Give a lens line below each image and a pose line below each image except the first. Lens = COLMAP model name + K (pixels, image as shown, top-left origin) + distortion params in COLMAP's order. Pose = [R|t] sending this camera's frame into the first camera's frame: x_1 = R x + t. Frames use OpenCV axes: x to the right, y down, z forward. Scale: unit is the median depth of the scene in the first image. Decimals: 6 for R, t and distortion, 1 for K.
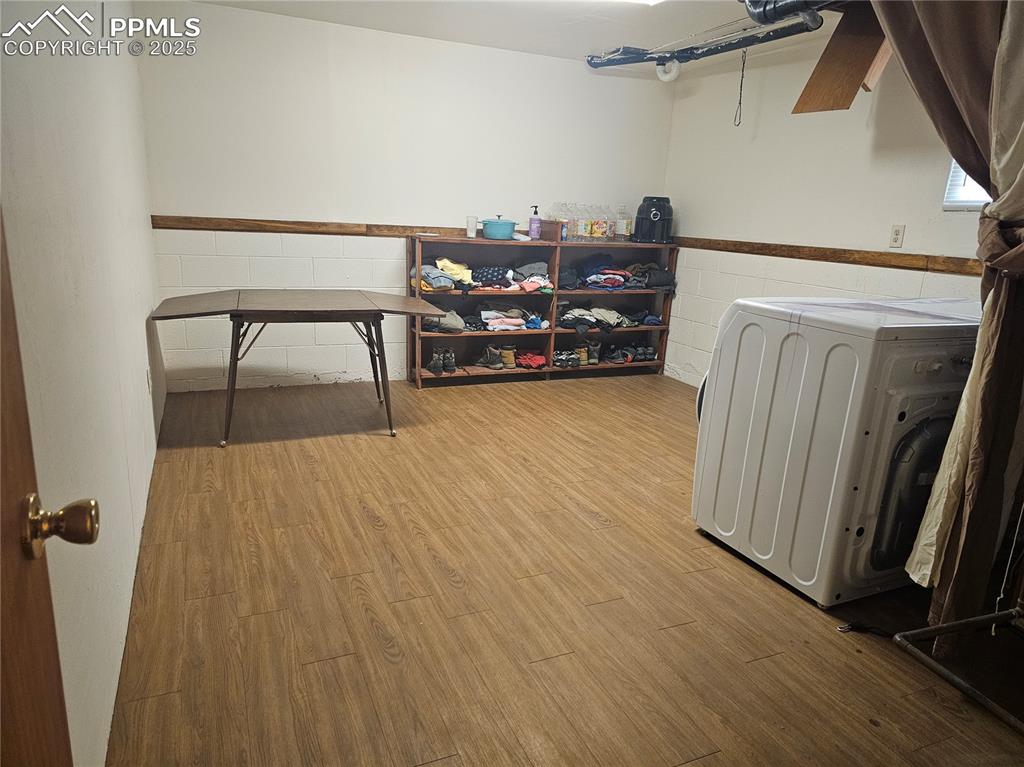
lens RADIAL K [[677.7, 0, 513.0], [0, 677.7, 387.3], [0, 0, 1]] dist [0.051118, -0.029329]
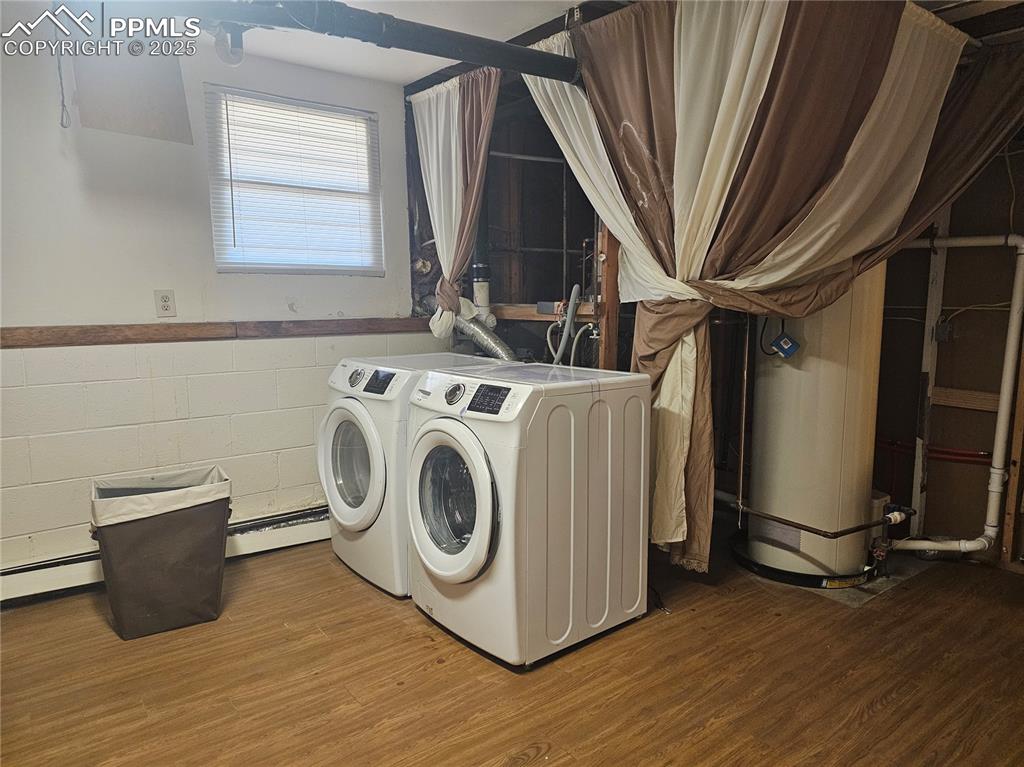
lens RADIAL K [[677.7, 0, 515.4], [0, 677.7, 382.2], [0, 0, 1]] dist [0.051118, -0.029329]
pose [[-0.227210, -0.182045, 0.956679, -0.351240], [0.229730, 0.944628, 0.234312, -0.244533], [-0.946361, 0.273016, -0.172807, 0.836661]]
